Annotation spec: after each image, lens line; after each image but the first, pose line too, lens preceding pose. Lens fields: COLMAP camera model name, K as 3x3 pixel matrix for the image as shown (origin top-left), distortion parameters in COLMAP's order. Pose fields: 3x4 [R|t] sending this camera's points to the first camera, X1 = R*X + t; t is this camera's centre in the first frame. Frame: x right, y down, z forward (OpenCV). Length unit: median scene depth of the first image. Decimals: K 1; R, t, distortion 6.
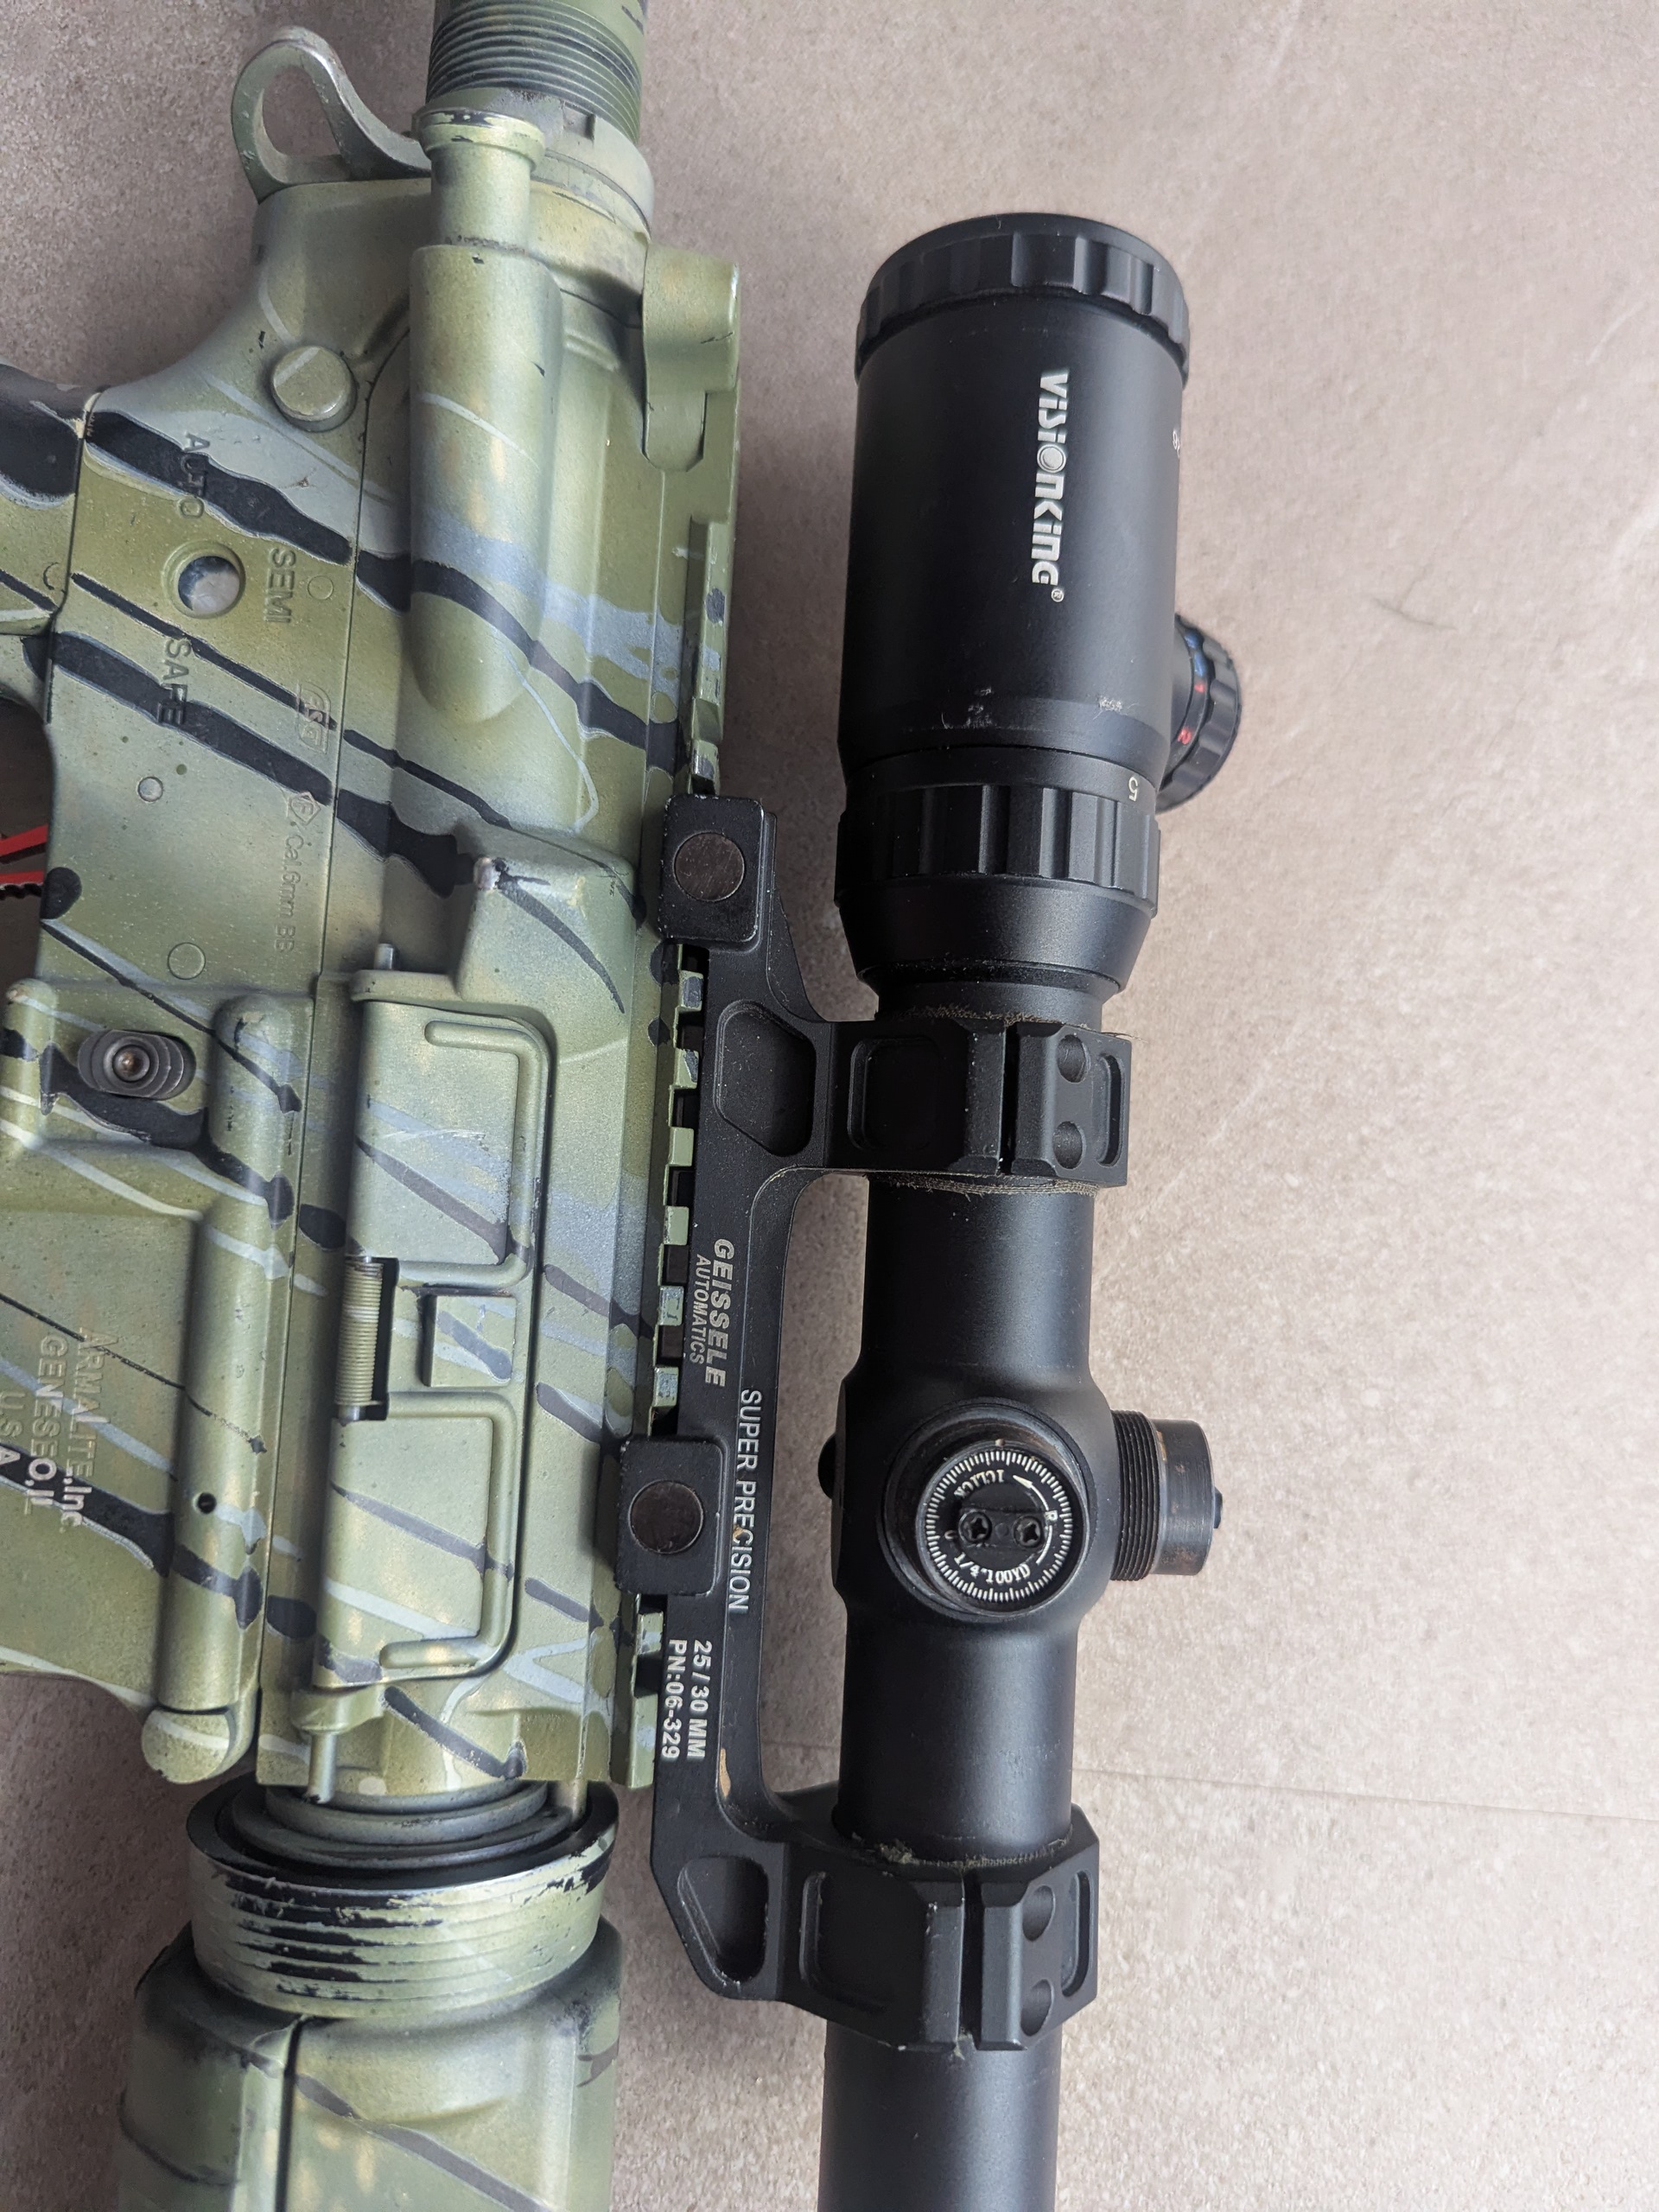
lens RADIAL K [[1696.2, 0, 829.5], [0, 1696.2, 1106.0], [0, 0, 1]] dist [-0.004339, 0.000604]
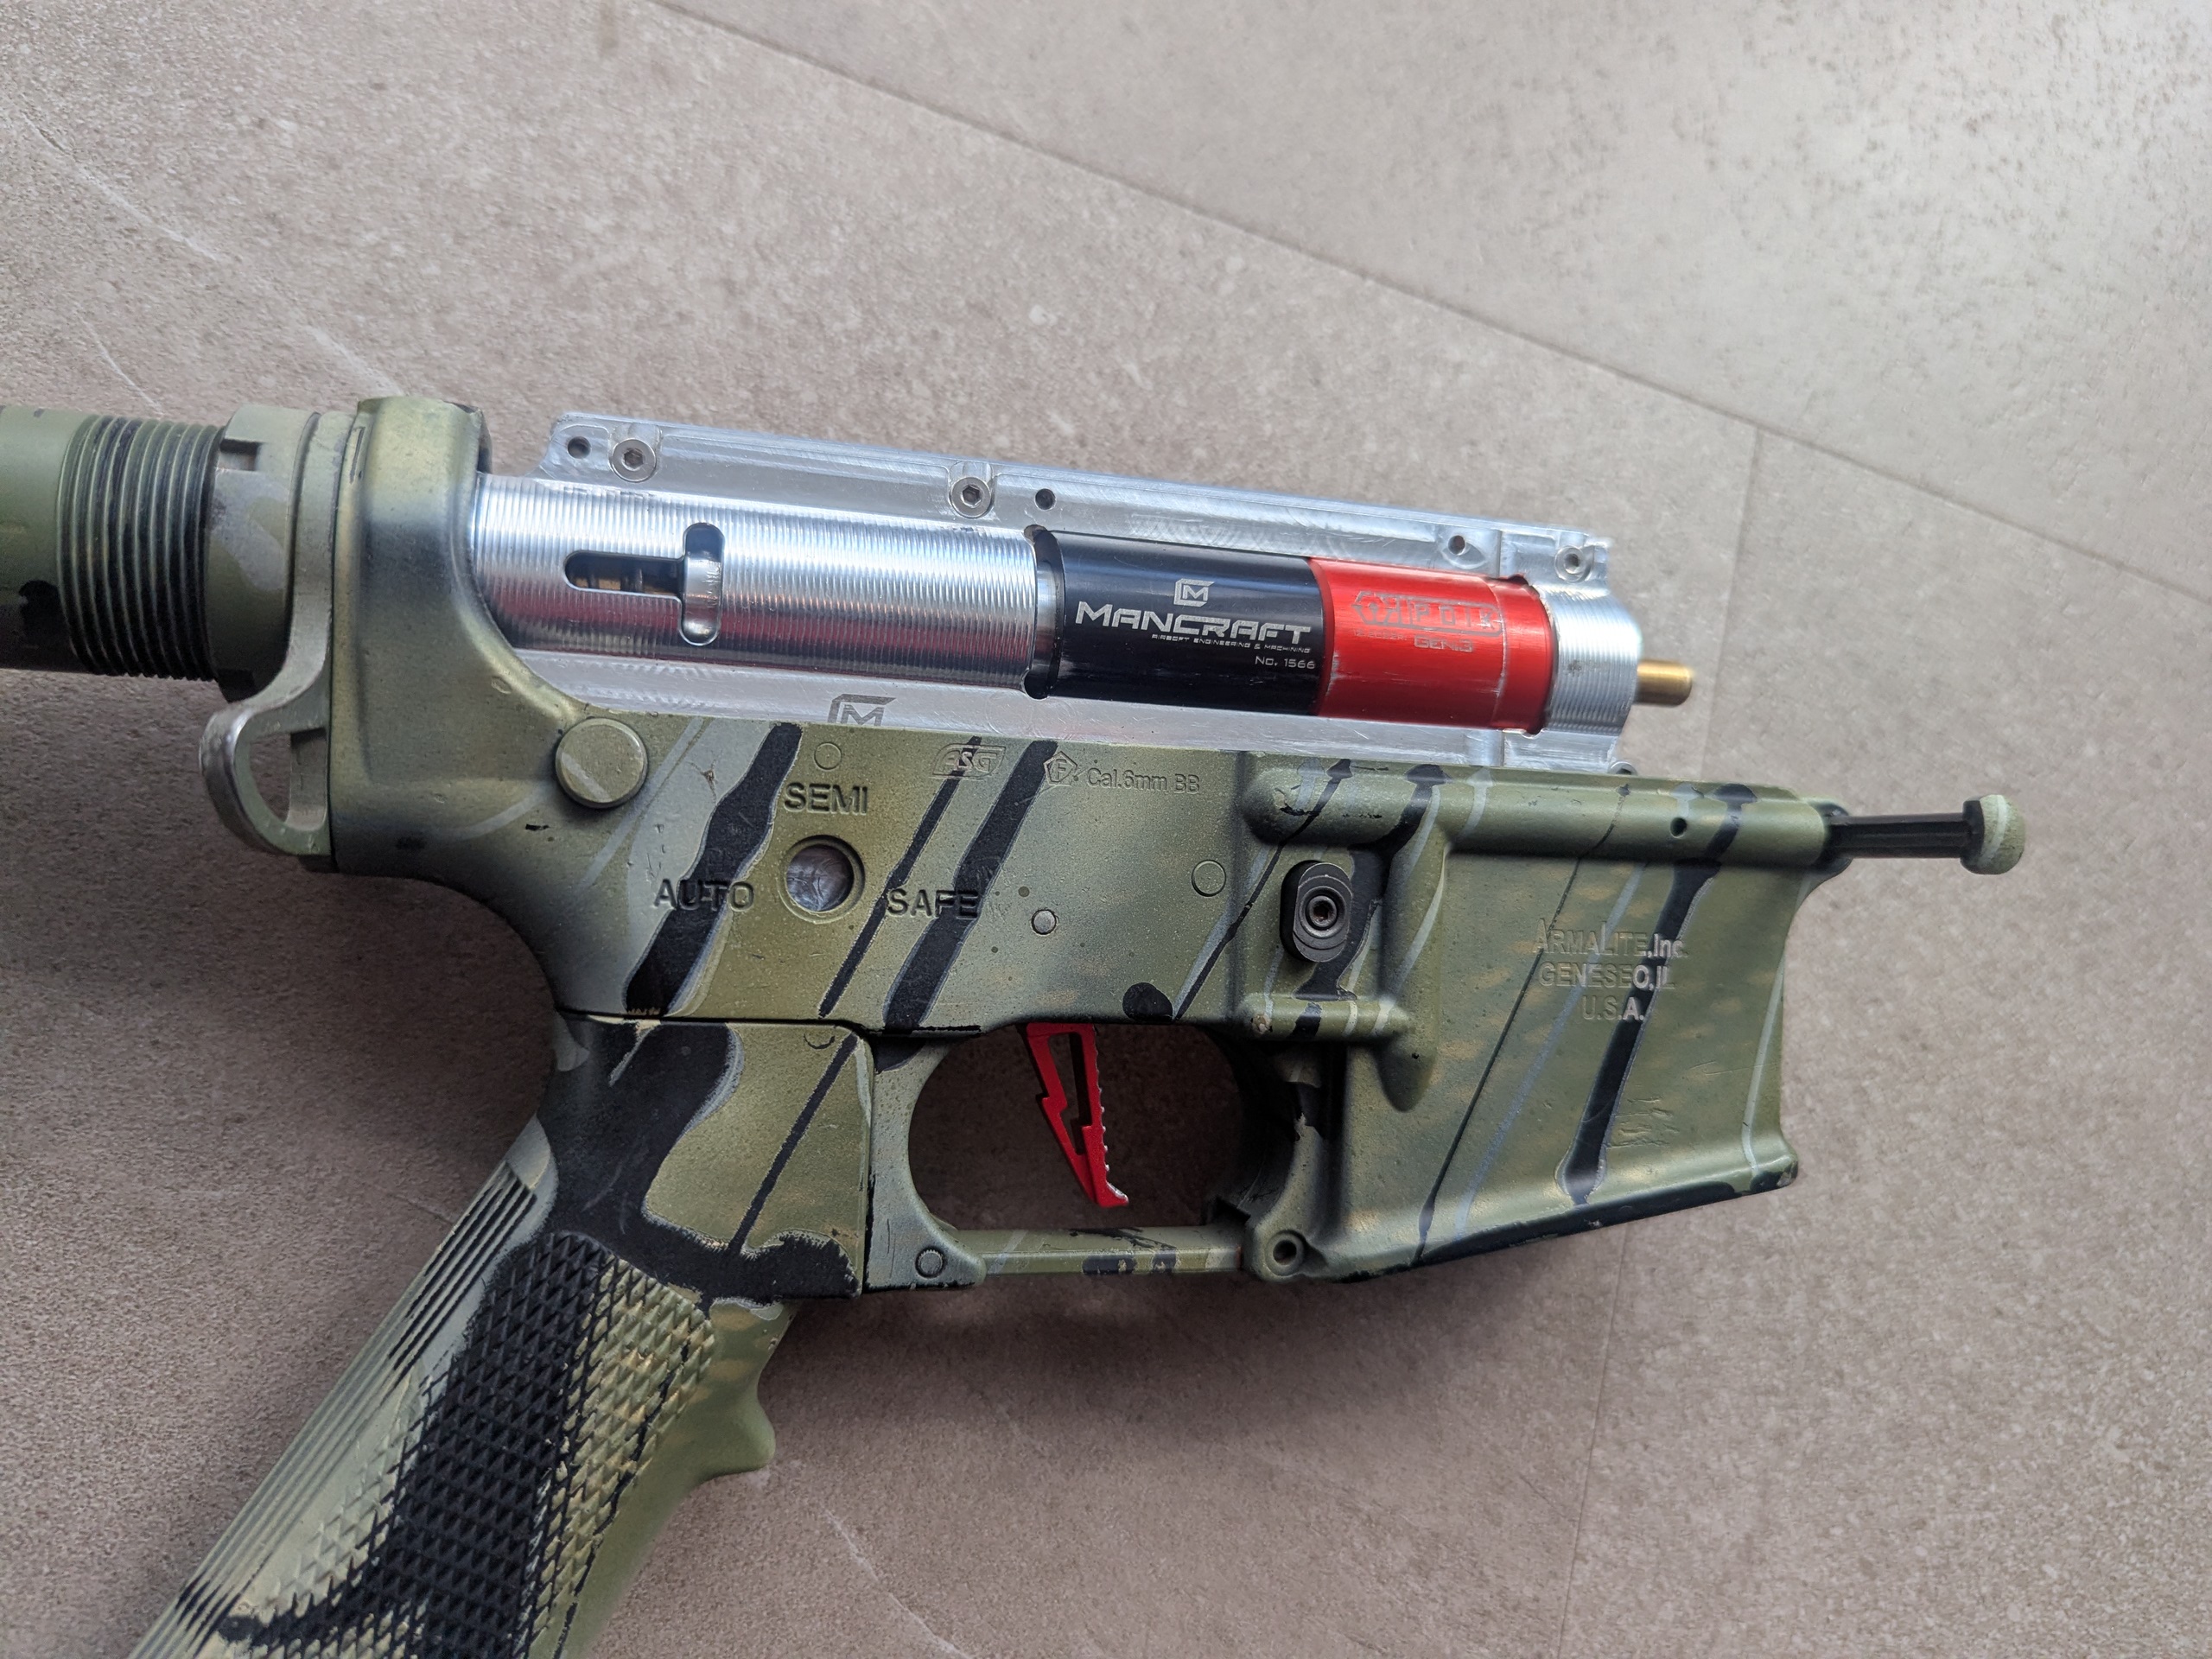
lens RADIAL K [[1696.2, 0, 1106.0], [0, 1696.2, 829.5], [0, 0, 1]] dist [-0.004339, 0.000604]
pose [[0.006052, -0.999439, -0.032947, -0.316568], [0.929323, -0.006544, 0.369211, -0.521550], [-0.369219, -0.032853, 0.928762, 0.071901]]
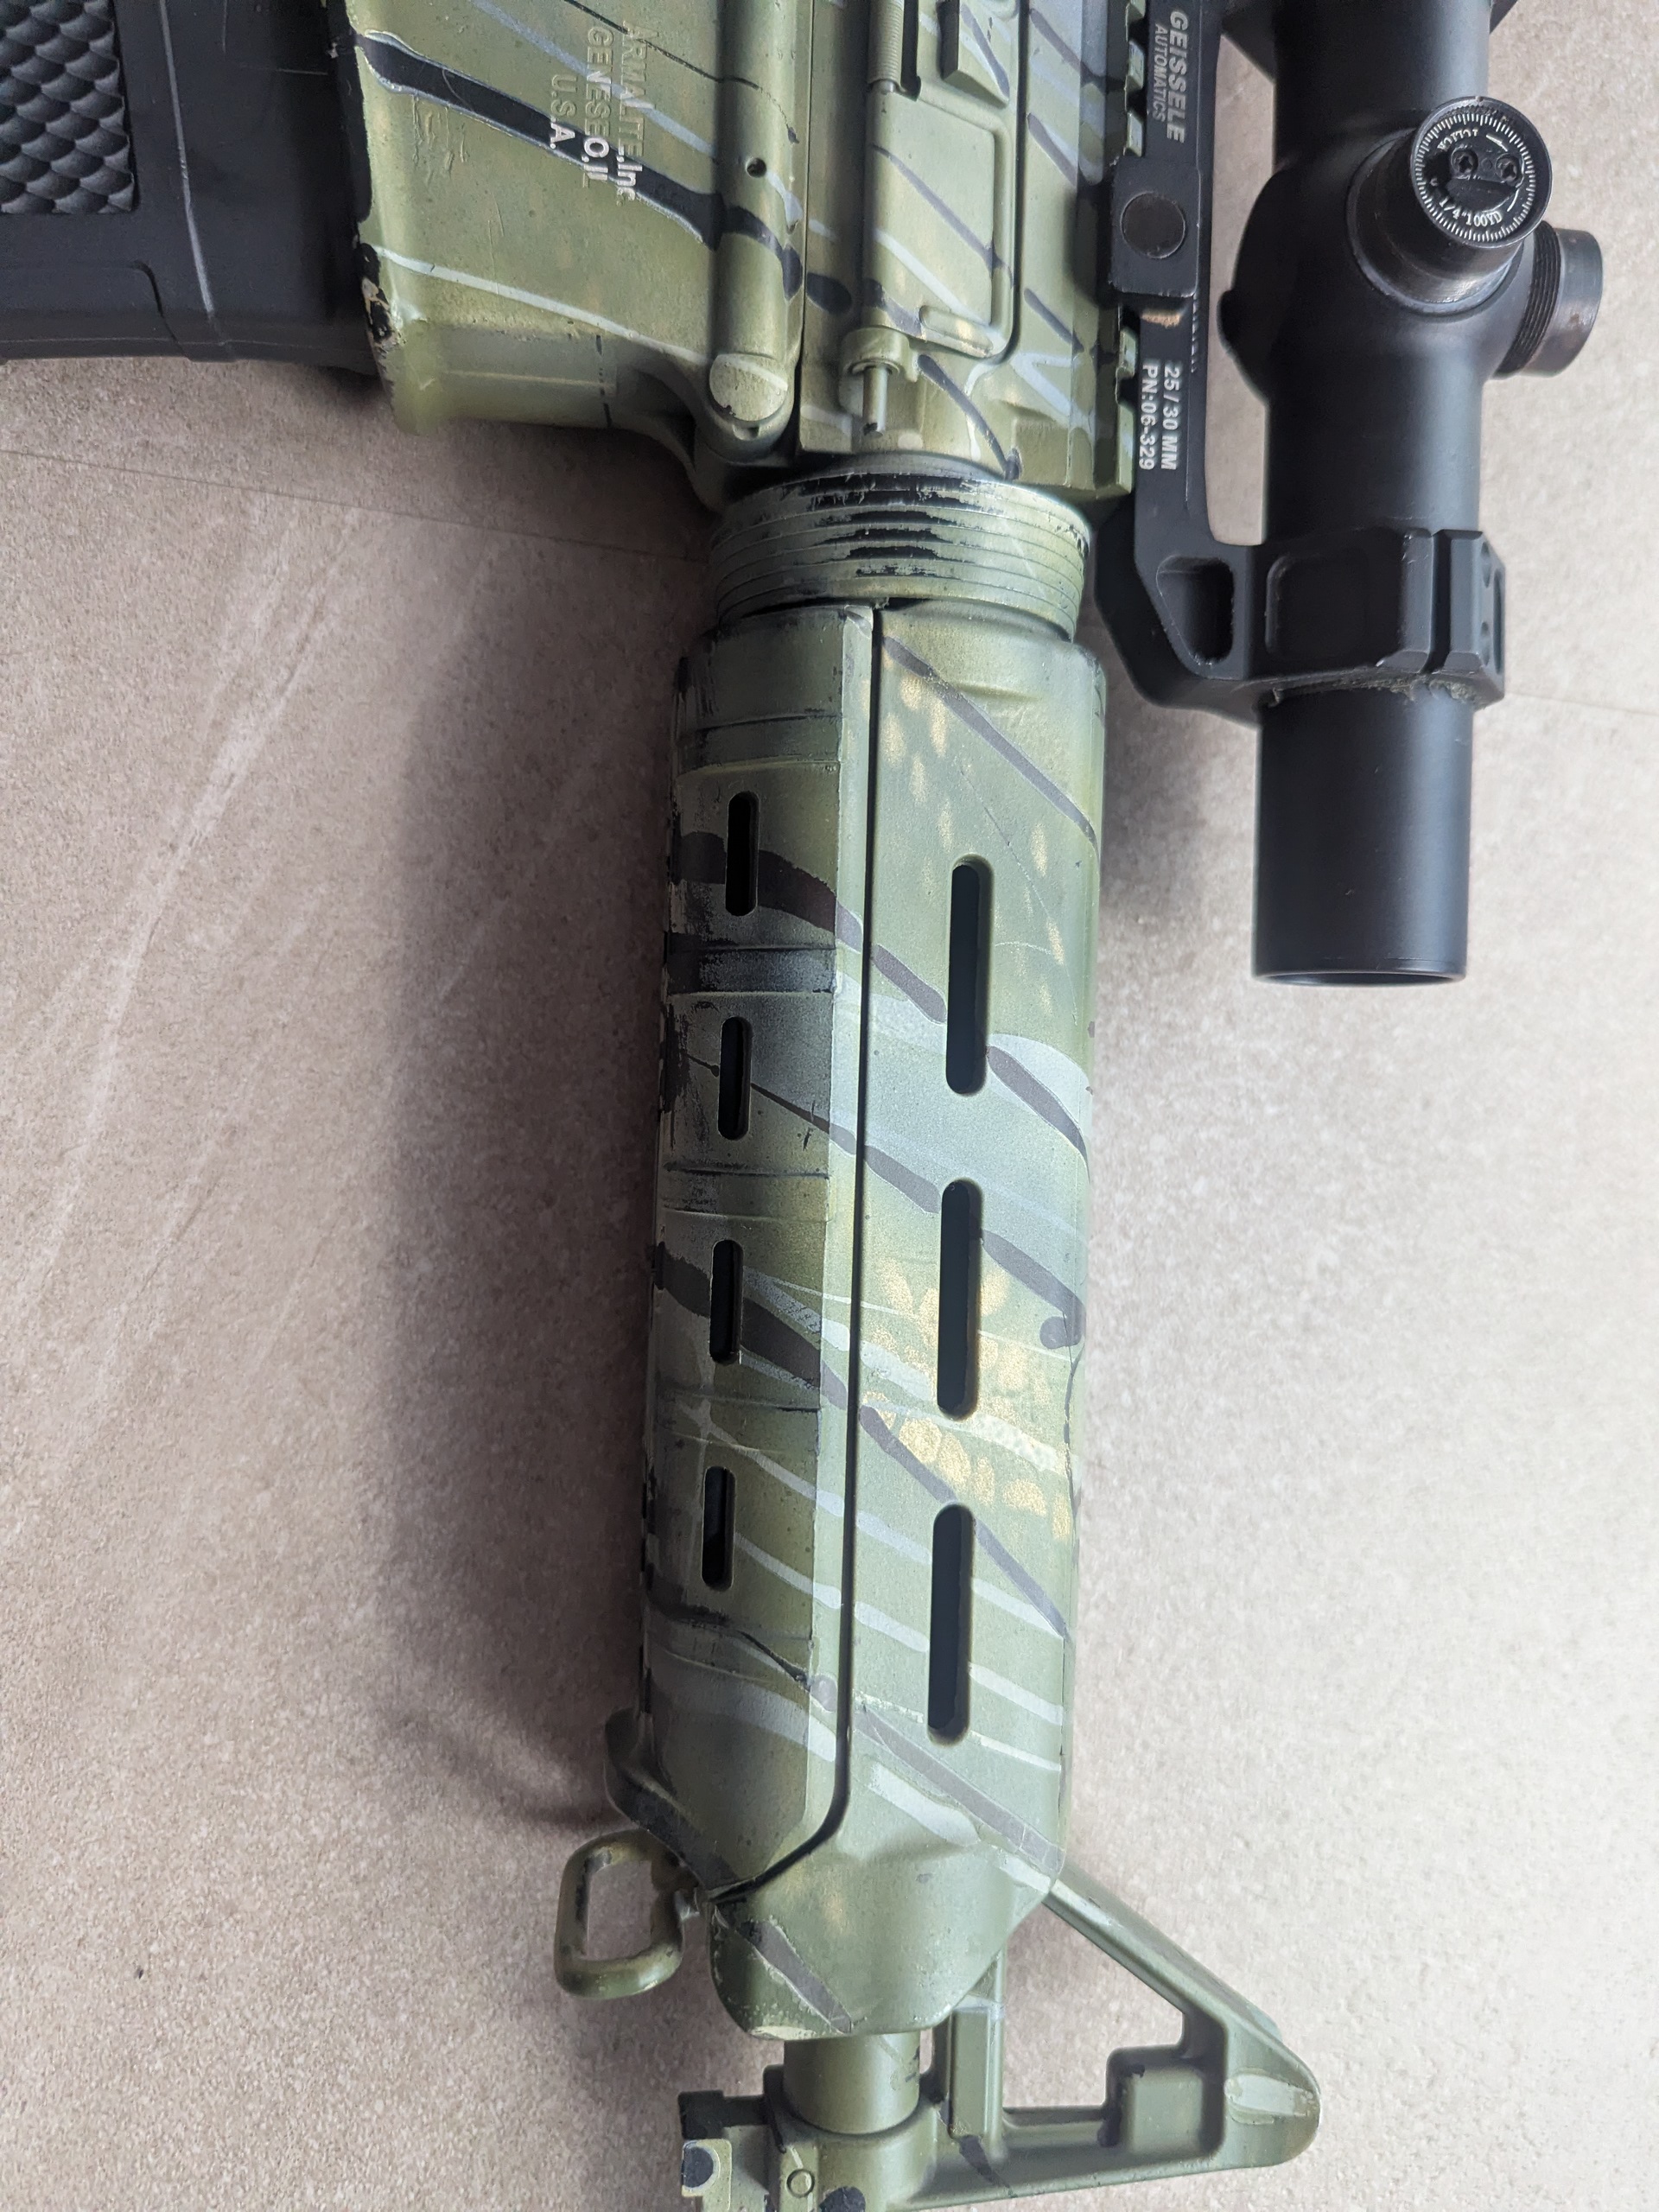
lens RADIAL K [[1704.6, 0, 829.5], [0, 1704.6, 1106.0], [0, 0, 1]] dist [-0.031442, -0.002477]
pose [[0.996570, -0.023946, 0.079211, -0.399946], [0.015964, 0.994868, 0.099914, 0.687323], [-0.081197, -0.098307, 0.991838, -0.128472]]
